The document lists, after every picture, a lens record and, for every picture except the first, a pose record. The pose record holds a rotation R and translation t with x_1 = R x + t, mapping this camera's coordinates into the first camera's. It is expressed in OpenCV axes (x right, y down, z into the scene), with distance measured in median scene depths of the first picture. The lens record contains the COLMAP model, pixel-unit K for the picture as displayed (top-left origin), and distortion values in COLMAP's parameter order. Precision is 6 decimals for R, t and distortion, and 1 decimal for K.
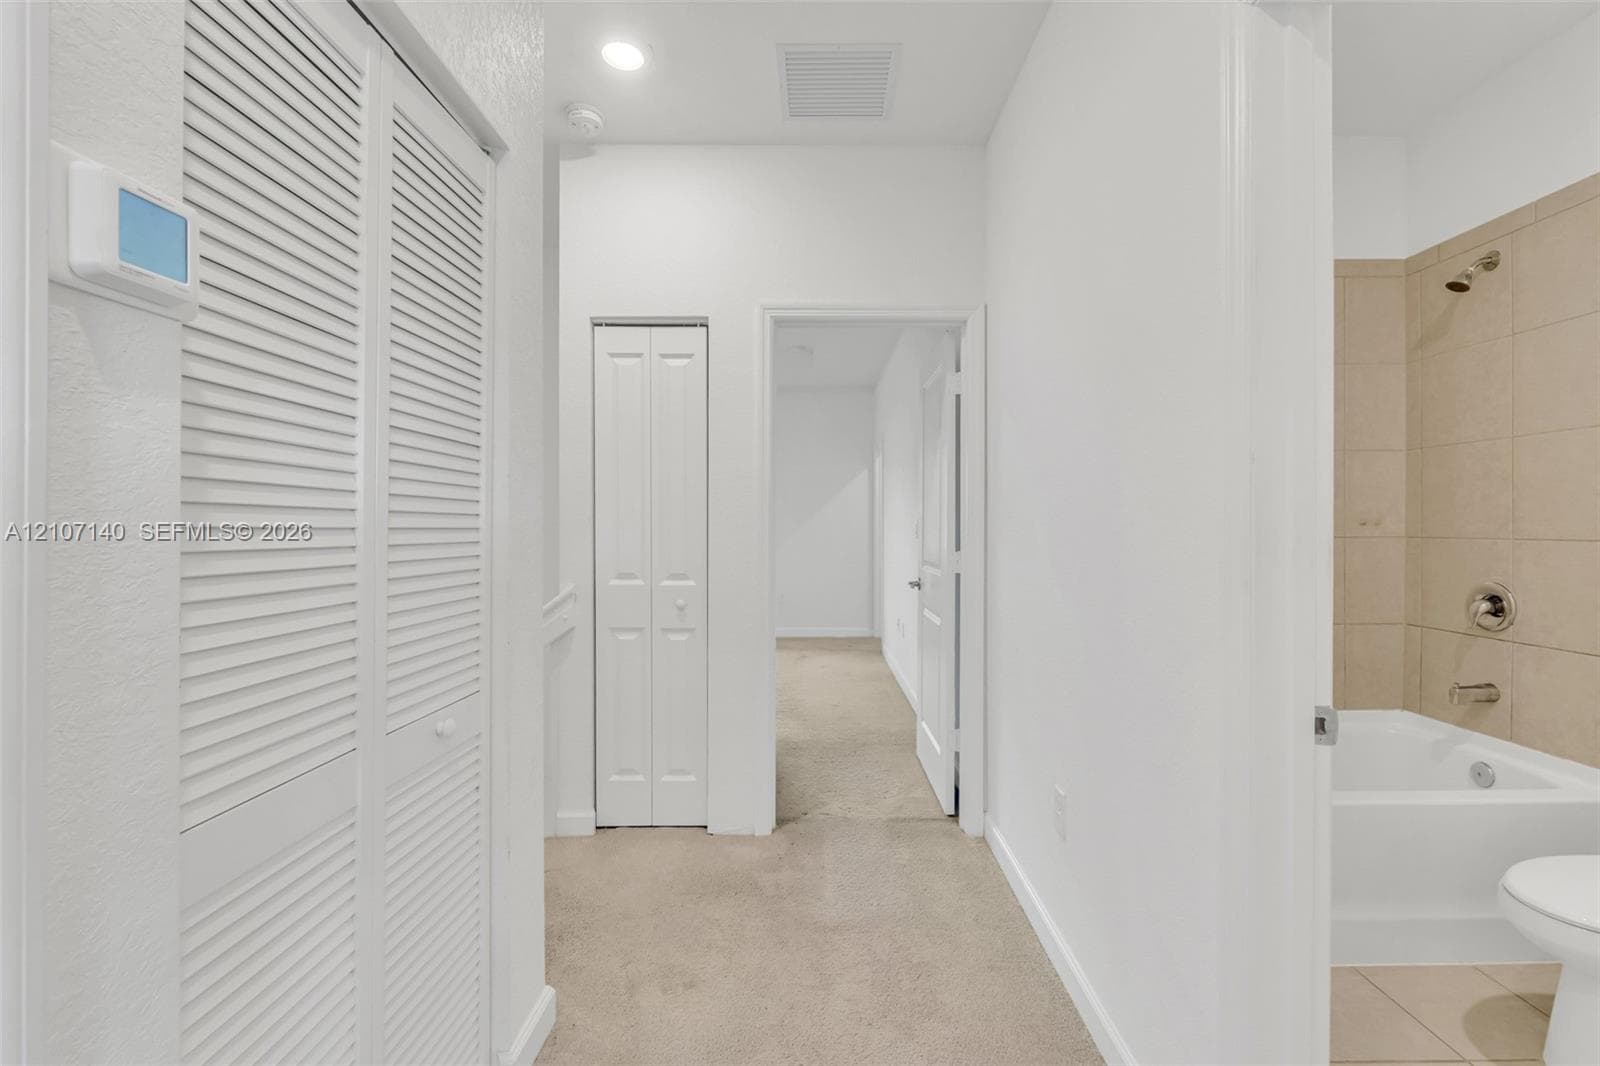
lens RADIAL K [[675.9, 0, 786.1], [0, 675.9, 523.8], [0, 0, 1]] dist [-0.011311, -0.000423]
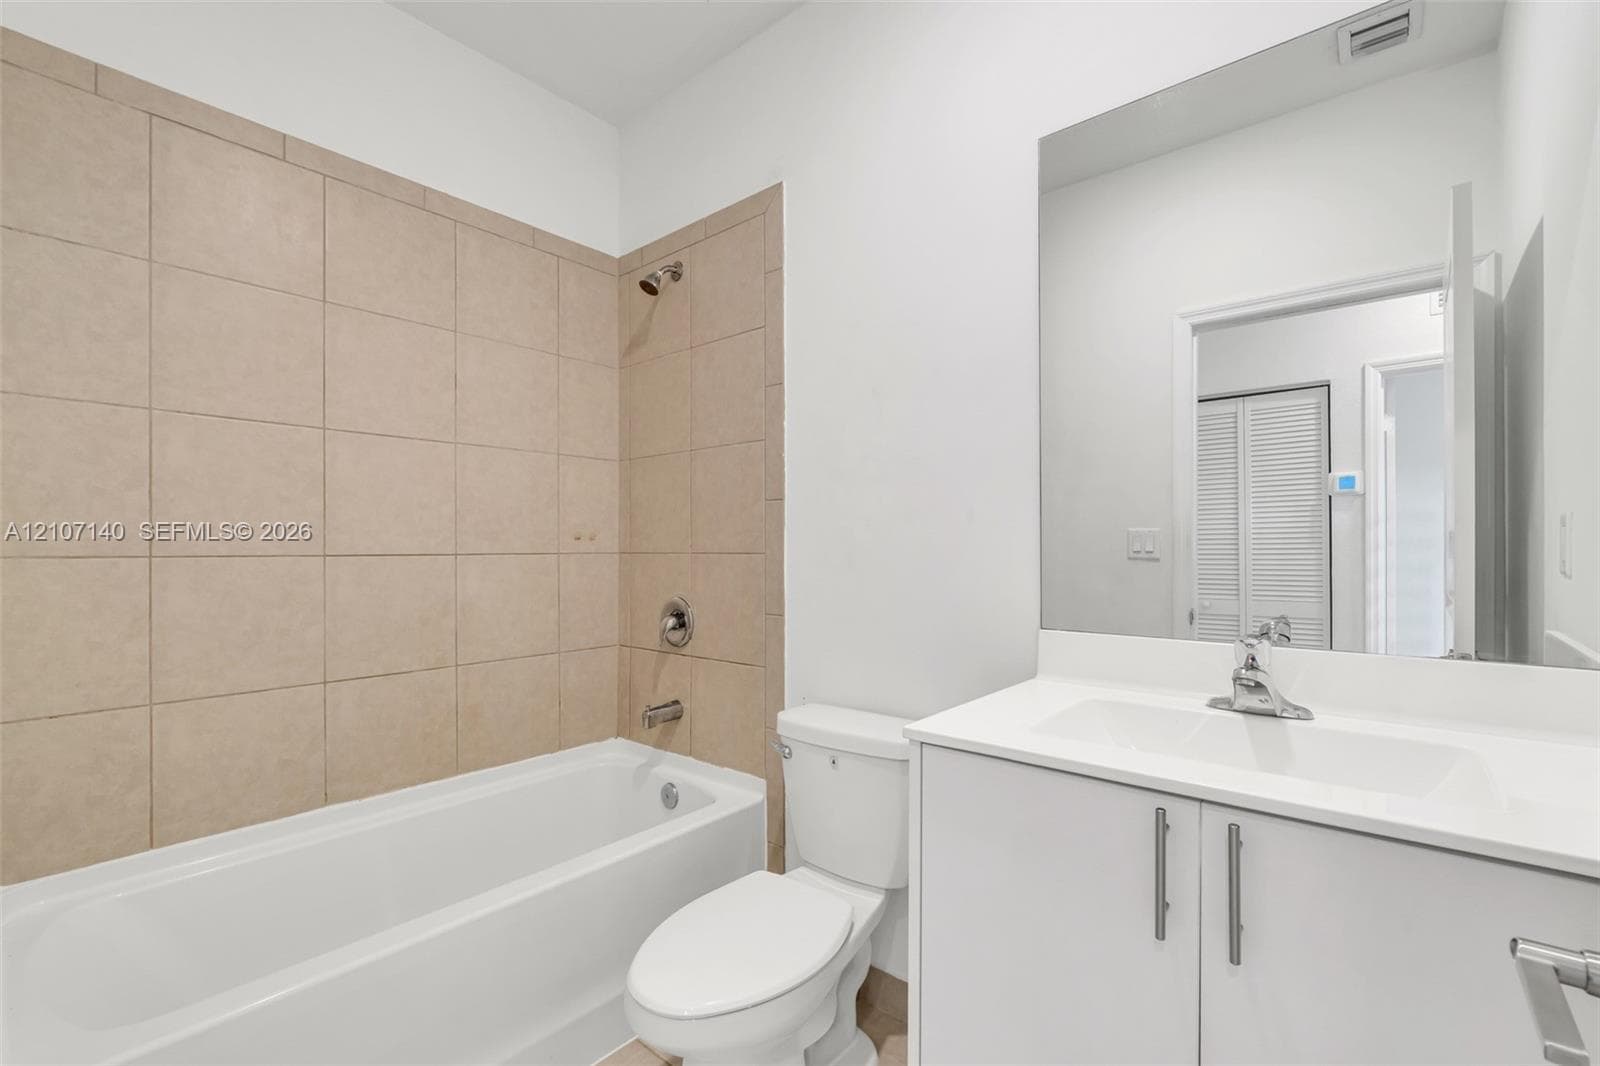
lens RADIAL K [[675.9, 0, 807.0], [0, 675.9, 543.4], [0, 0, 1]] dist [-0.011311, -0.000423]
pose [[0.634579, 0.001996, 0.772856, 0.401553], [0.001161, 0.999993, -0.003536, 0.011518], [-0.772857, 0.003141, 0.634572, 0.213756]]
